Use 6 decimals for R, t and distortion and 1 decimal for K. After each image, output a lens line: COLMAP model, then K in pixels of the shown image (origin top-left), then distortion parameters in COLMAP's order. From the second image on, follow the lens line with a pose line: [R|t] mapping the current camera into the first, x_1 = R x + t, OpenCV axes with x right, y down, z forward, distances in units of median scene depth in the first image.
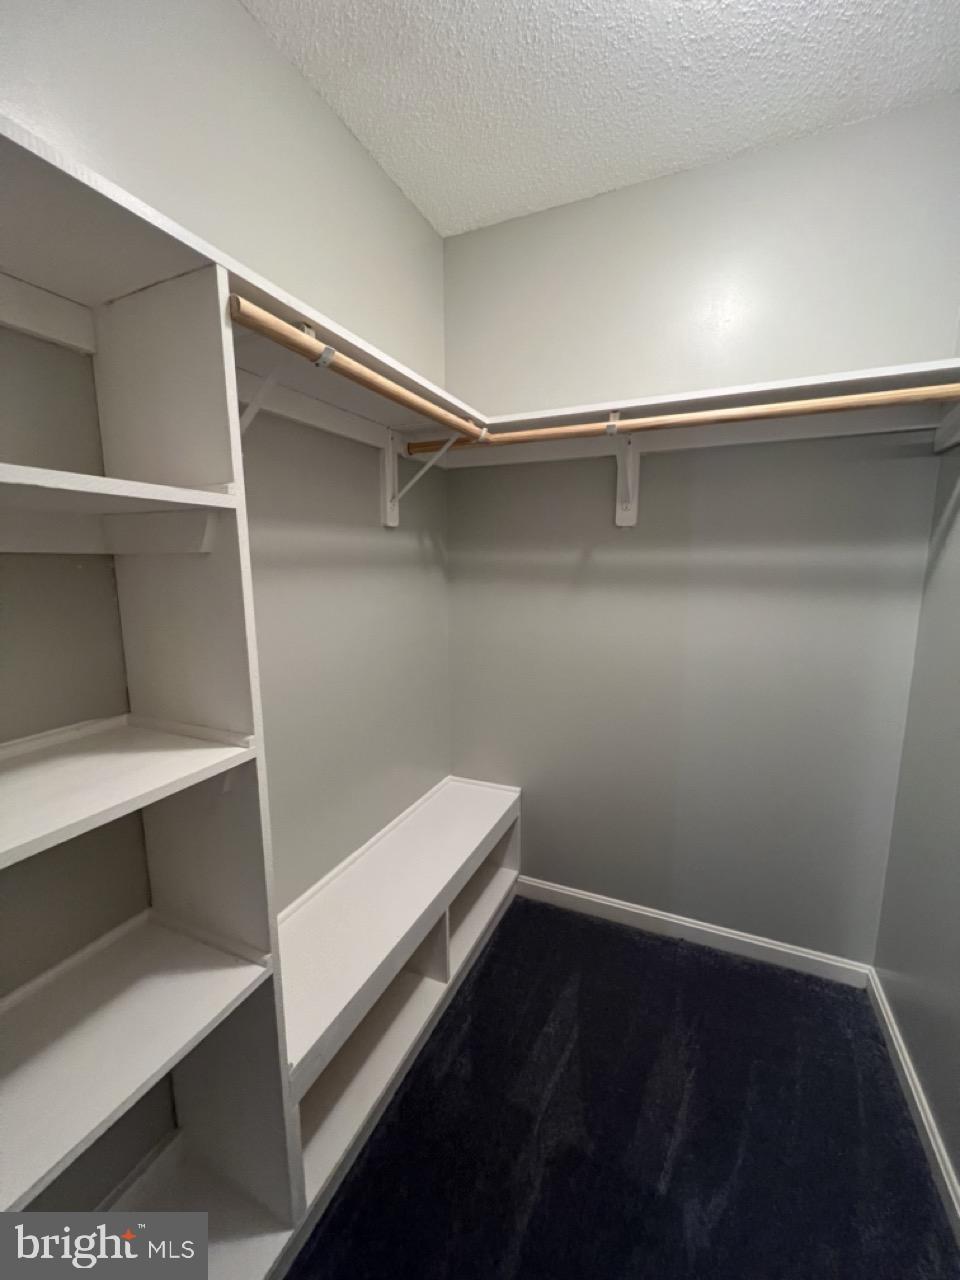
lens RADIAL K [[513.0, 0, 475.9], [0, 513.0, 640.9], [0, 0, 1]] dist [0.000005, 0.000237]
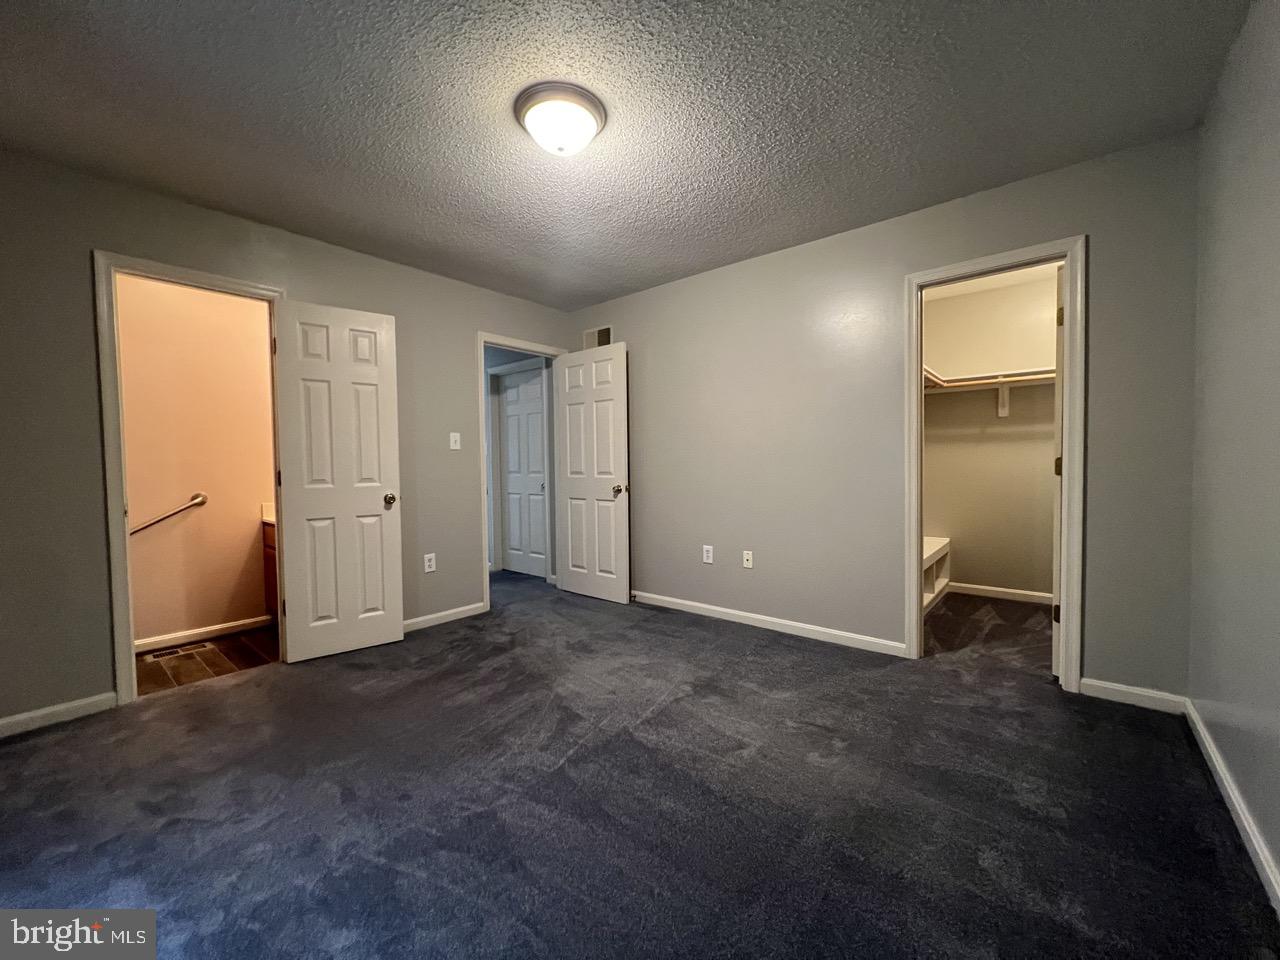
lens RADIAL K [[513.0, 0, 645.6], [0, 513.0, 478.1], [0, 0, 1]] dist [0.000005, 0.000237]
pose [[0.968918, 0.004396, -0.247345, -0.731495], [-0.034762, 0.992341, -0.118534, 0.401927], [0.244929, 0.123448, 0.961650, -1.674167]]
